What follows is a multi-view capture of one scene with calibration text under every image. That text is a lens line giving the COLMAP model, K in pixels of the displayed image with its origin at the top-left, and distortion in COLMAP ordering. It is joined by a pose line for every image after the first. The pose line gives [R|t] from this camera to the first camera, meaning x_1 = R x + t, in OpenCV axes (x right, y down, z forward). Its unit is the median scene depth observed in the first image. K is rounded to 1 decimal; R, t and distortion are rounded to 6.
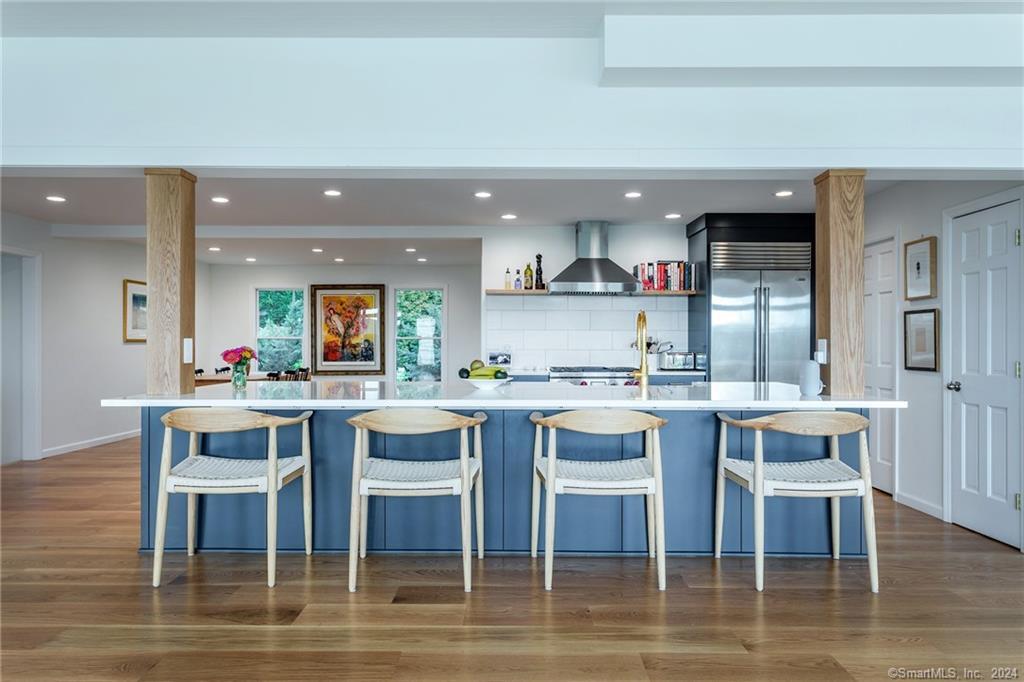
lens RADIAL K [[679.7, 0, 511.9], [0, 679.7, 340.9], [0, 0, 1]] dist [-0.004294, 0.000436]
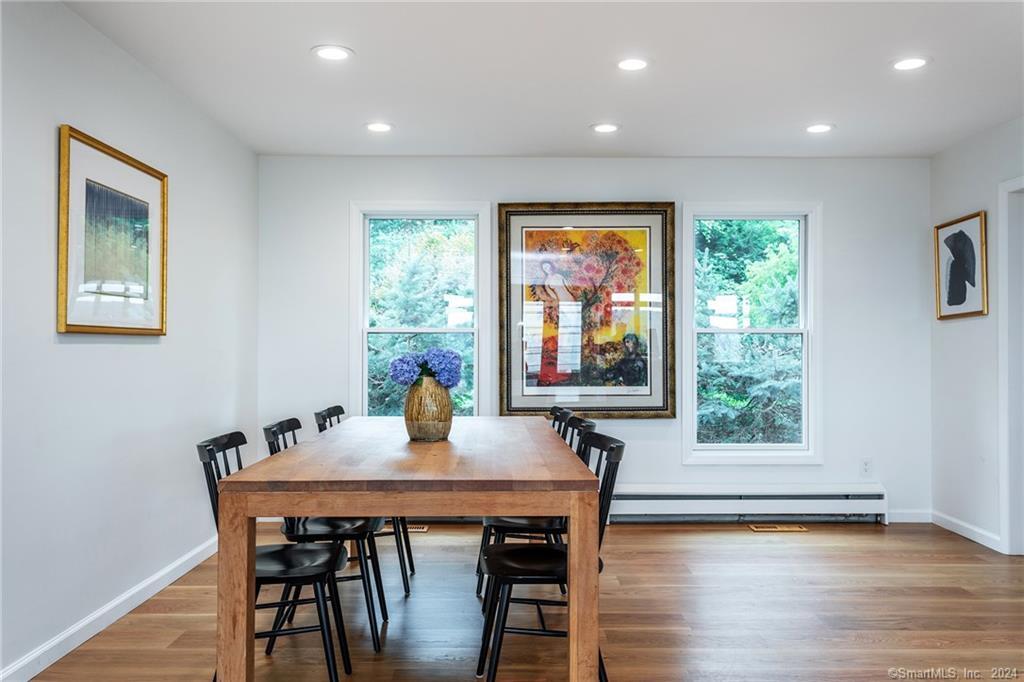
lens RADIAL K [[847.5, 0, 513.9], [0, 847.5, 339.8], [0, 0, 1]] dist [0.072639, 0.001420]
pose [[0.999963, 0.001326, -0.008469, -0.453803], [-0.001389, 0.999971, -0.007430, 0.008837], [0.008459, 0.007441, 0.999937, 0.763627]]
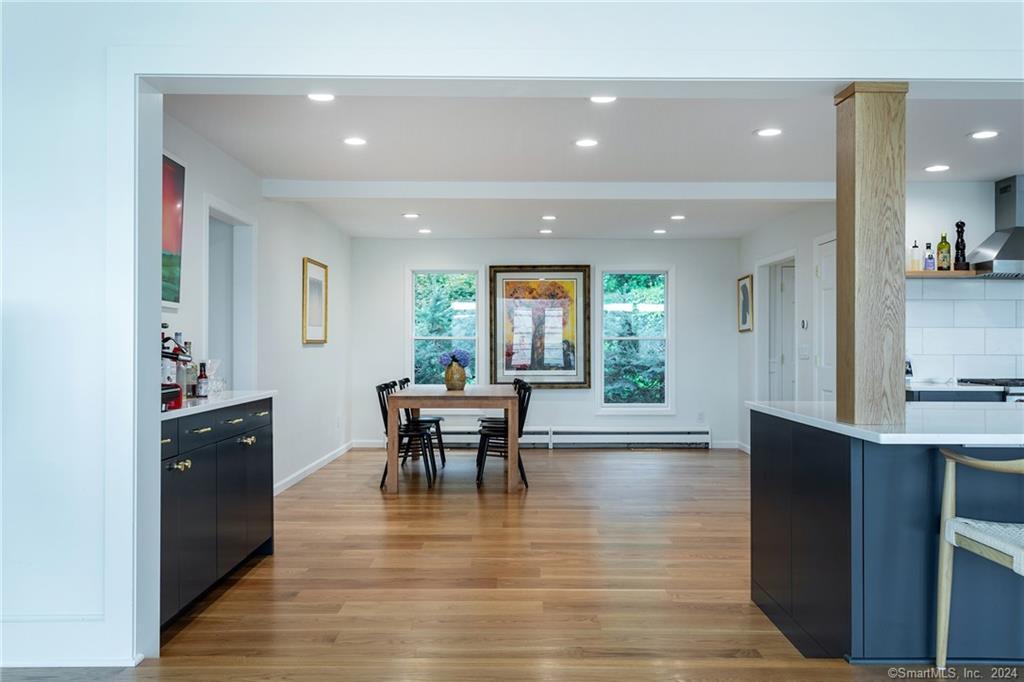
lens RADIAL K [[889.7, 0, 512.4], [0, 889.7, 342.8], [0, 0, 1]] dist [-0.005204, 0.004235]
pose [[0.999884, 0.001526, -0.015152, -0.413200], [-0.001510, 0.999998, 0.001024, -0.000475], [0.015154, -0.001001, 0.999885, 0.061984]]
